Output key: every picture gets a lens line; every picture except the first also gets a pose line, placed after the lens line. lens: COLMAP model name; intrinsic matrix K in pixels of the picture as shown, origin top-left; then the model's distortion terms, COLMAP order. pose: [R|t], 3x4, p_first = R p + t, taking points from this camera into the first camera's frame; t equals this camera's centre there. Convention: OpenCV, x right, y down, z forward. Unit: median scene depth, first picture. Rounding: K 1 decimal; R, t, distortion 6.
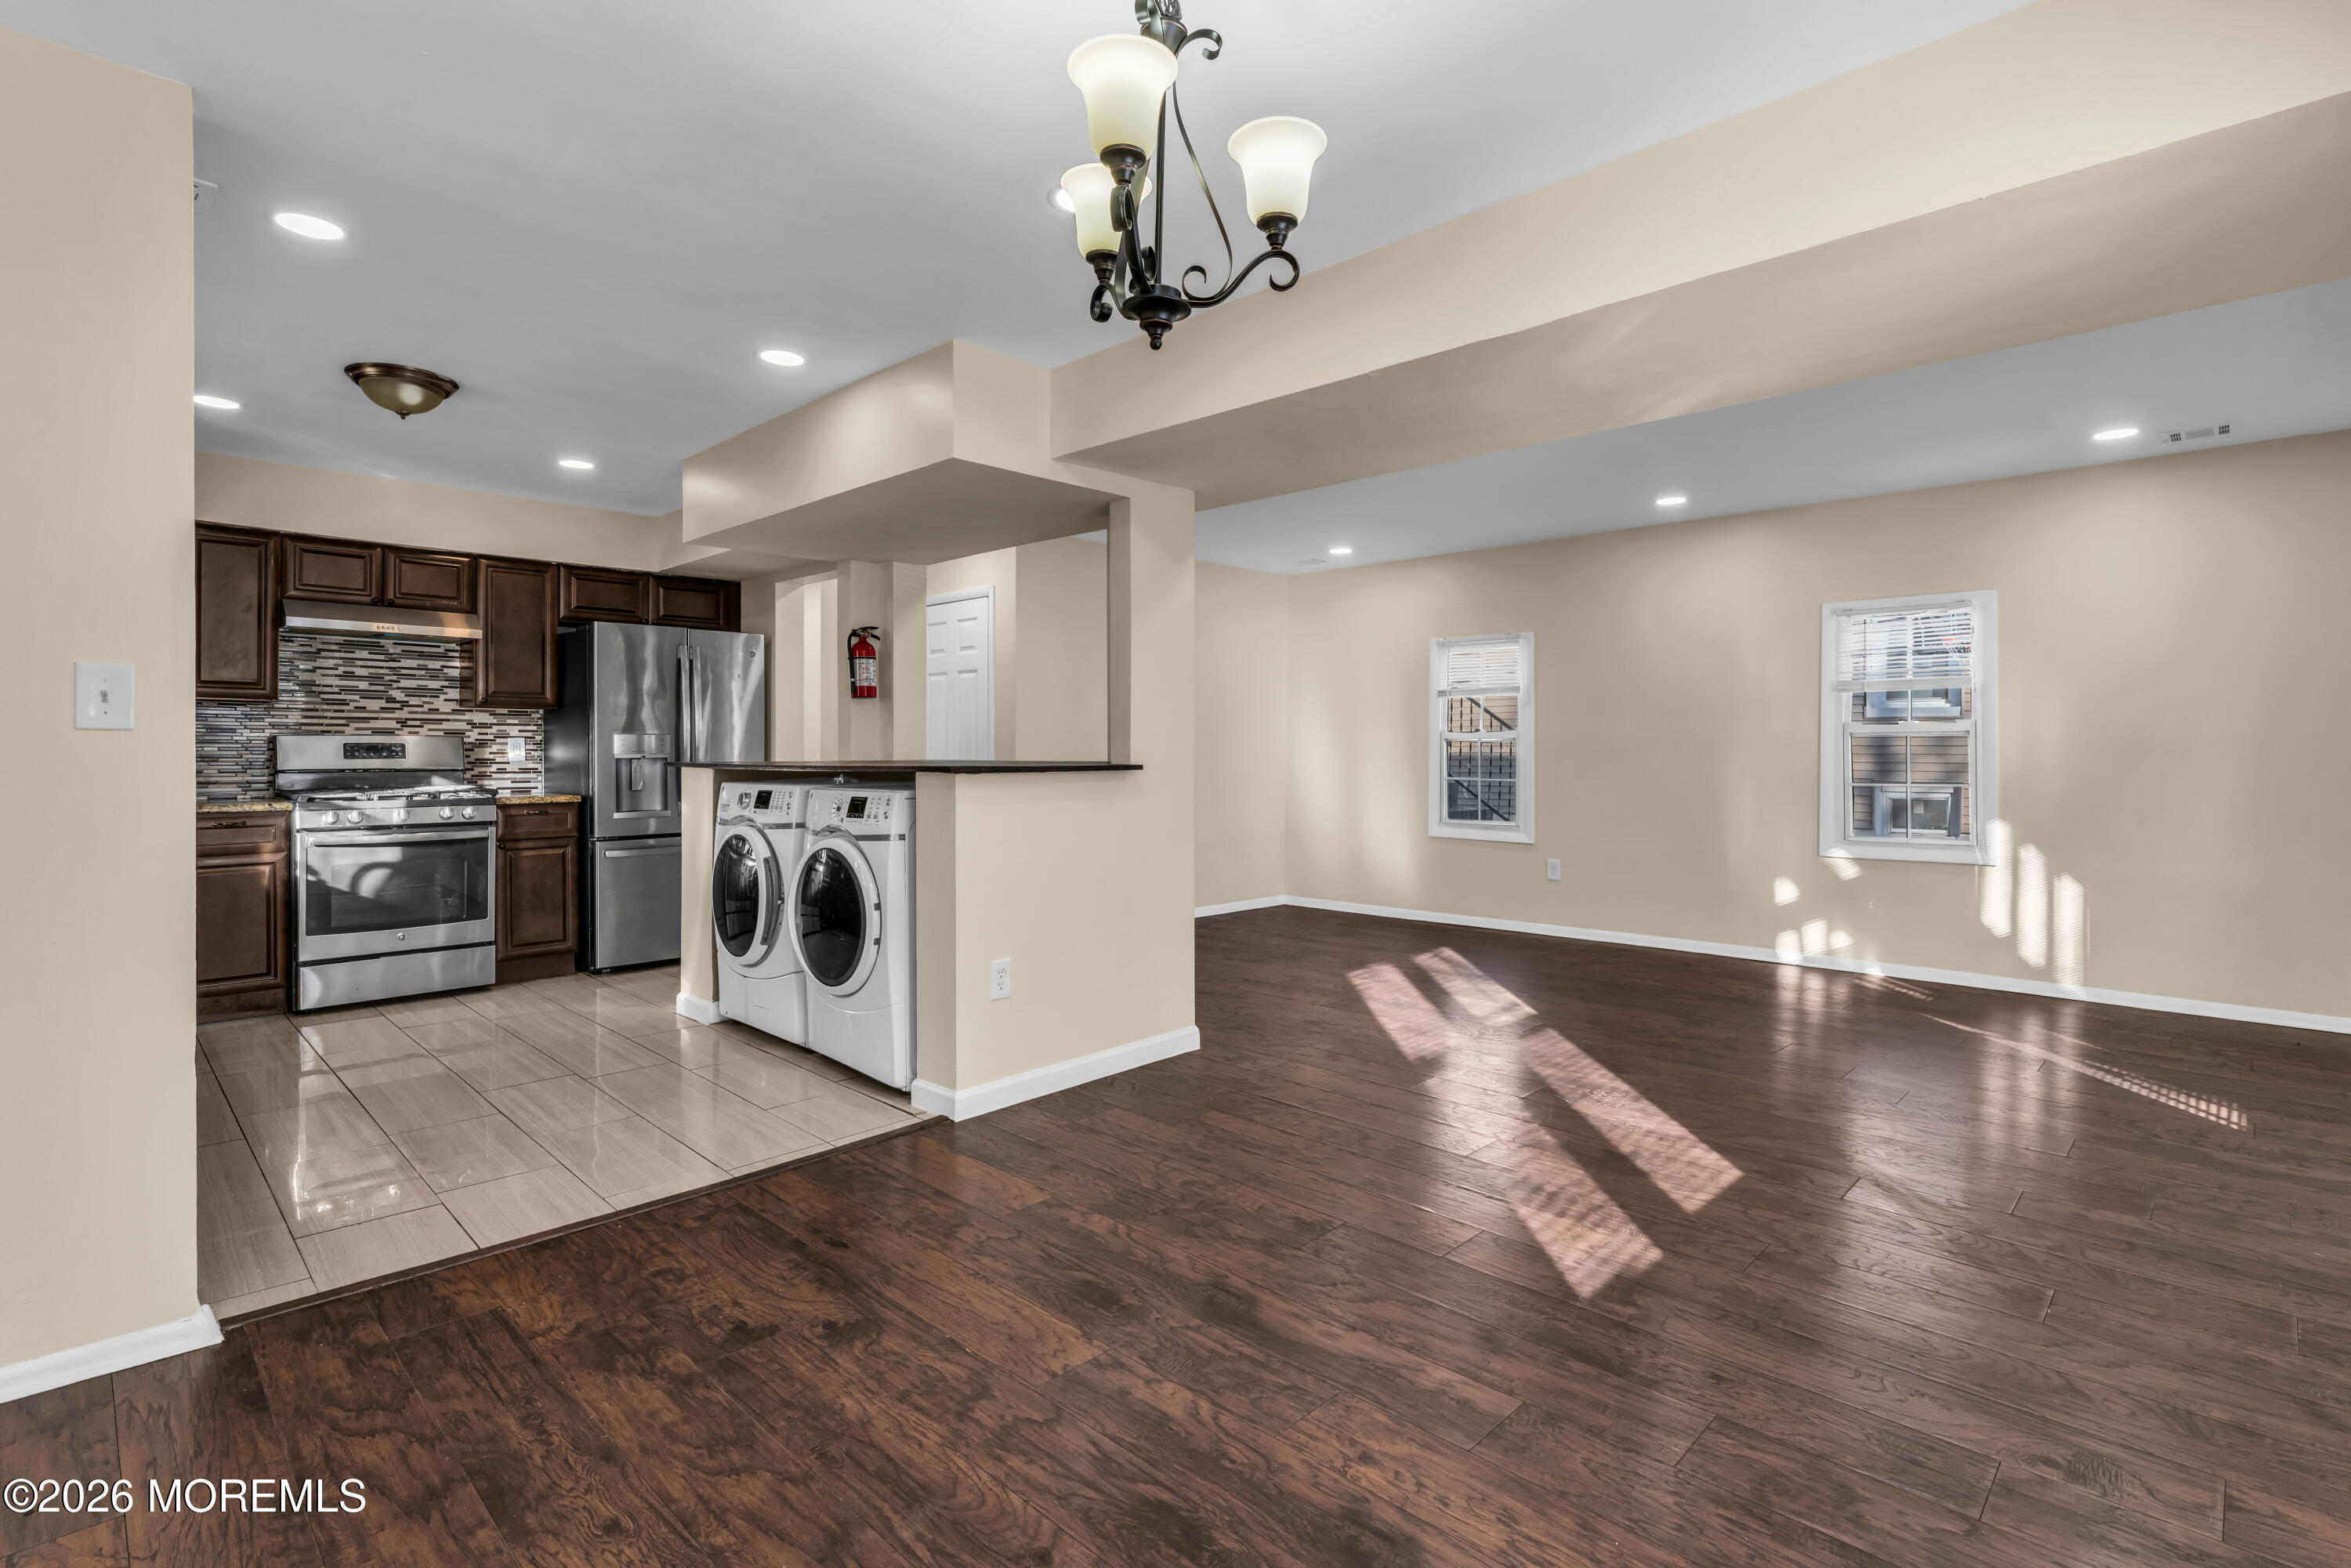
lens RADIAL K [[1110.1, 0, 1165.5], [0, 1110.1, 763.9], [0, 0, 1]] dist [-0.003576, -0.000704]
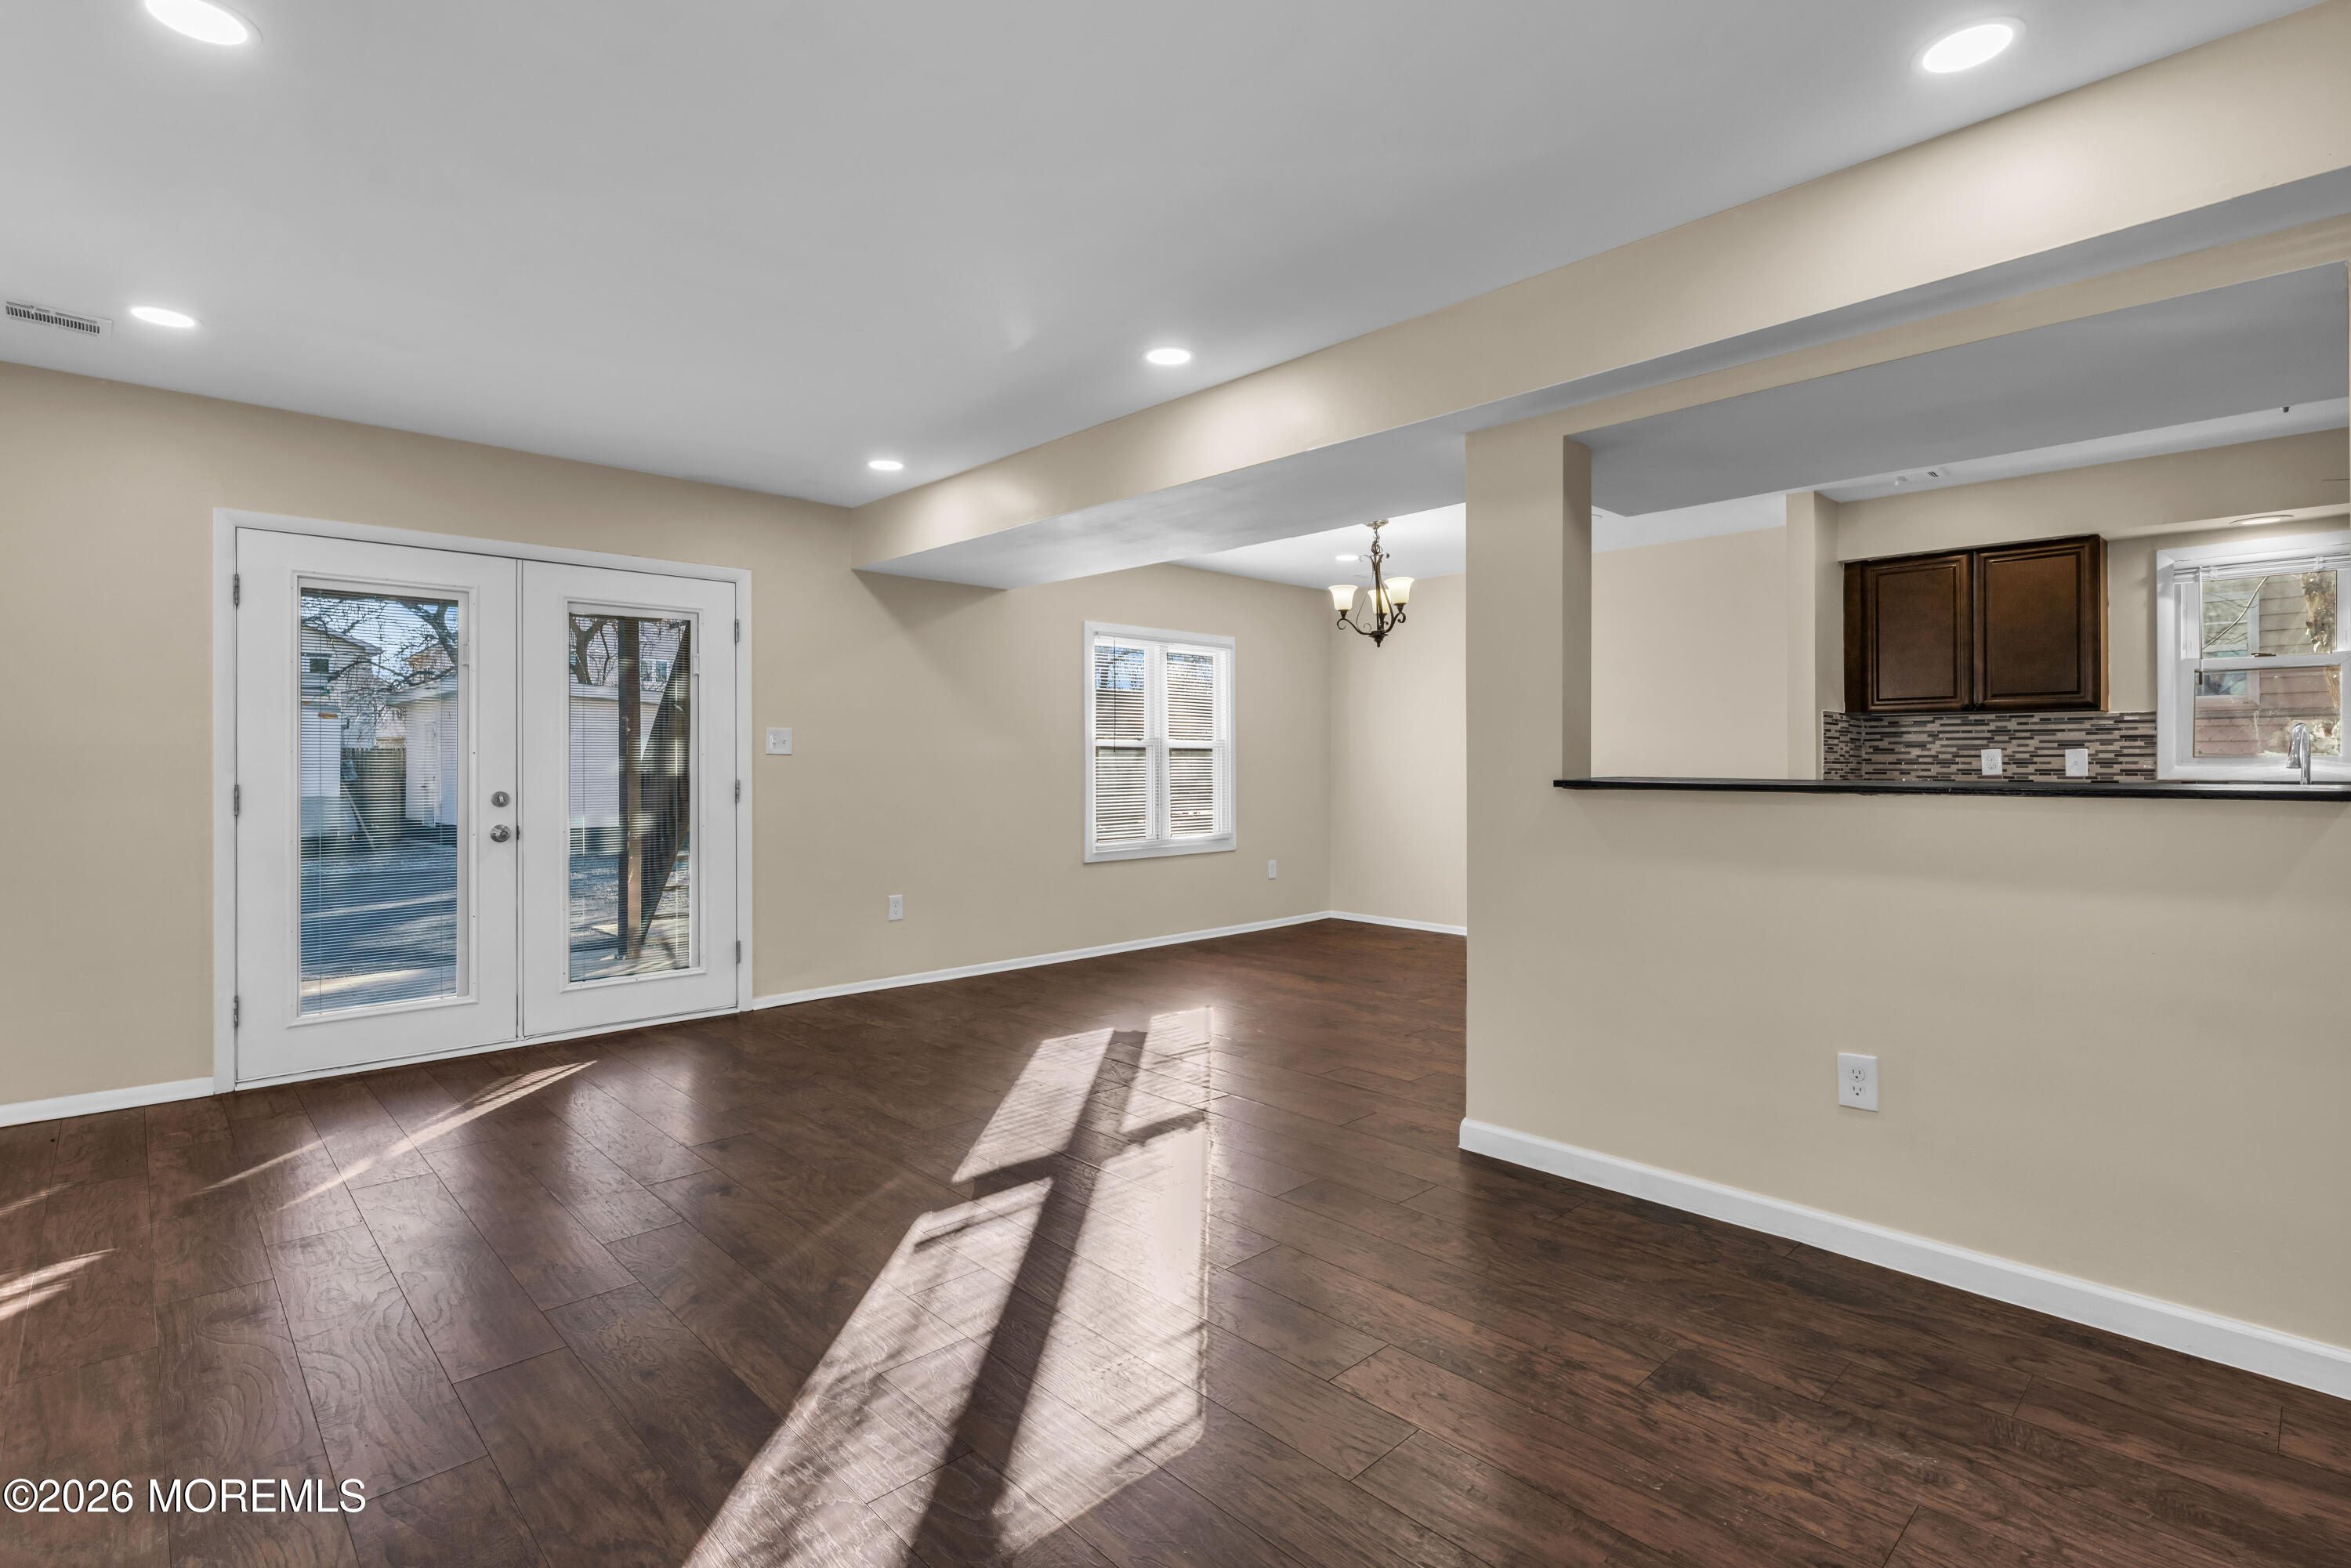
lens RADIAL K [[1110.1, 0, 1165.5], [0, 1110.1, 763.9], [0, 0, 1]] dist [-0.003576, -0.000704]
pose [[-0.997898, 0.000092, 0.064808, 0.196521], [0.001071, 0.999886, 0.015068, -0.027924], [-0.064800, 0.015106, -0.997784, 2.075613]]
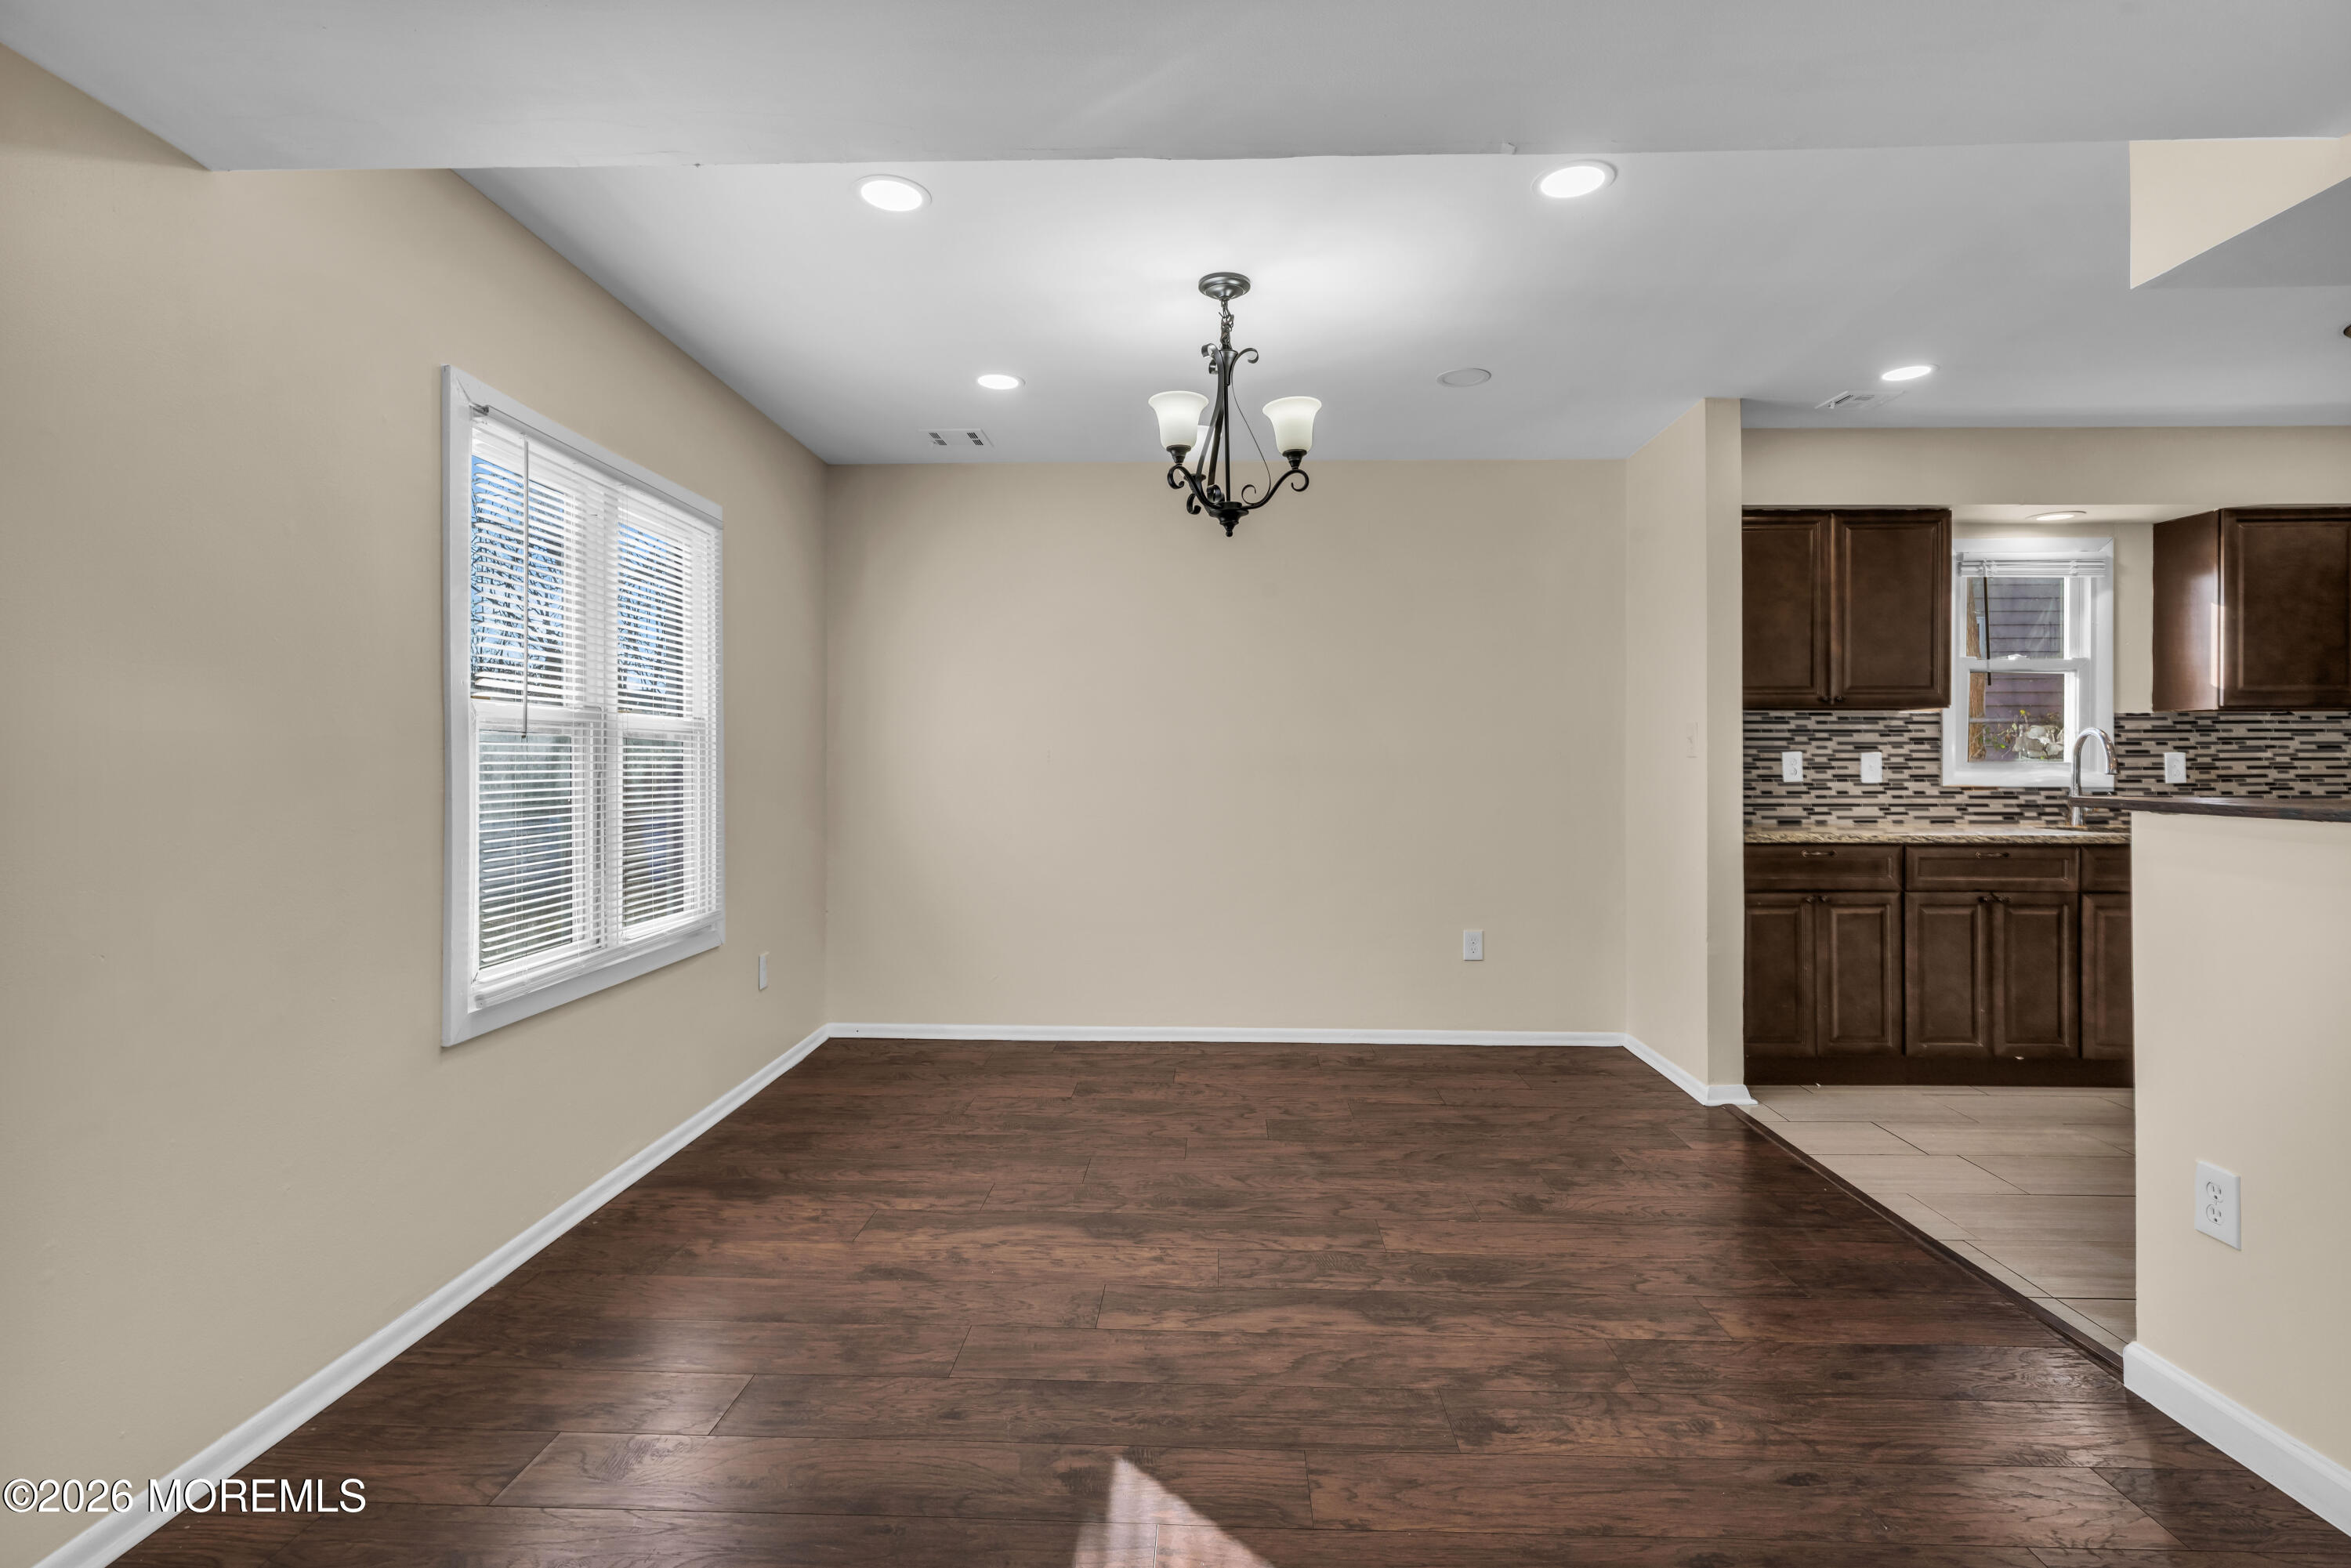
lens RADIAL K [[1110.1, 0, 1165.5], [0, 1110.1, 763.9], [0, 0, 1]] dist [-0.003576, -0.000704]
pose [[-0.744811, -0.002700, -0.667270, 0.562277], [-0.011638, 0.999892, 0.008945, -0.013473], [0.667174, 0.014428, -0.744762, 1.024649]]
